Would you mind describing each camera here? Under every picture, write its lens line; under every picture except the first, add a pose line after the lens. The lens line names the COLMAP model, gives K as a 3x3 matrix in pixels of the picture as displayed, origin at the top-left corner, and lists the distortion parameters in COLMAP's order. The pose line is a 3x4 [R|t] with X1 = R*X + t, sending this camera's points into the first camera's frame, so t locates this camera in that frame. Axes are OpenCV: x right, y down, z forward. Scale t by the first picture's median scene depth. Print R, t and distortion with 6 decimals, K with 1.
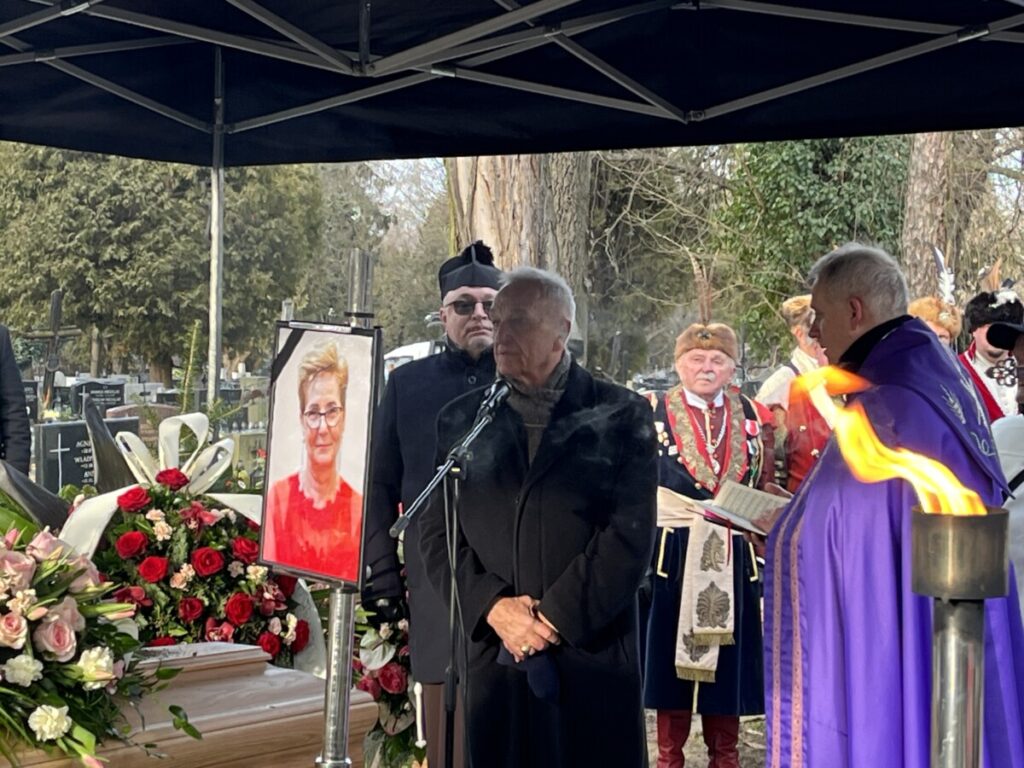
lens RADIAL K [[2487.0, 0, 511.2], [0, 2487.0, 377.9], [0, 0, 1]] dist [0.088175, 0.000000]
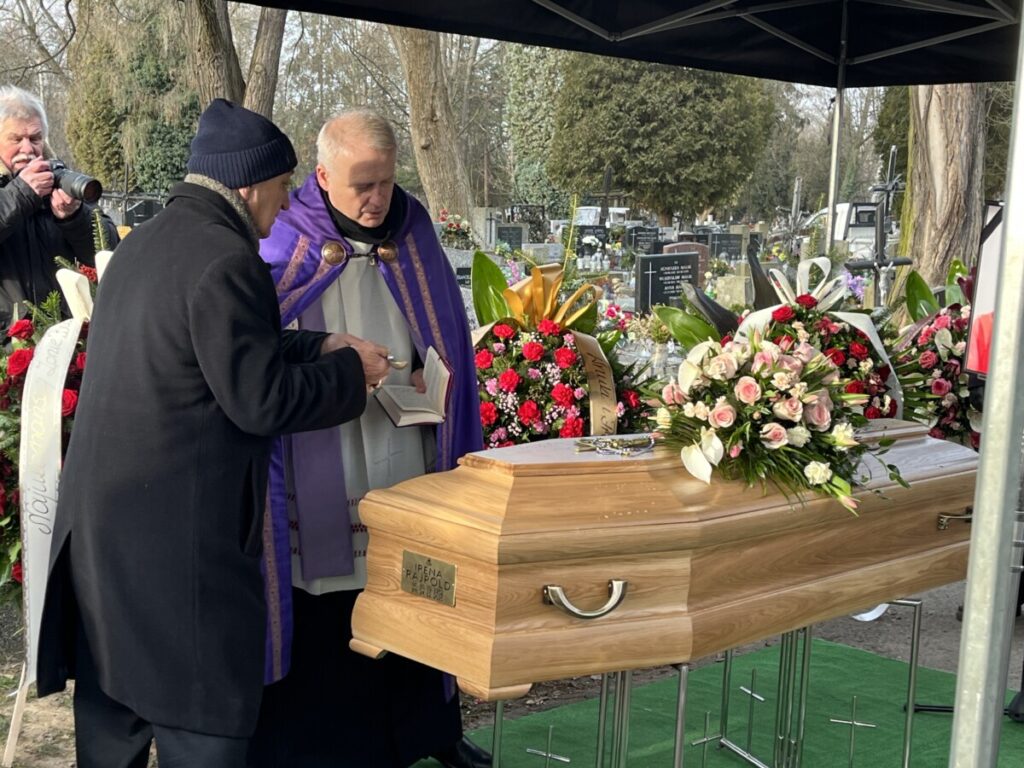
lens RADIAL K [[1573.2, 0, 512.3], [0, 1573.2, 390.4], [0, 0, 1]] dist [0.077302, 0.000000]
pose [[0.975368, 0.043715, -0.216208, -0.100164], [-0.020646, 0.993955, 0.107831, -0.004612], [0.219615, -0.100711, 0.970374, 0.036863]]
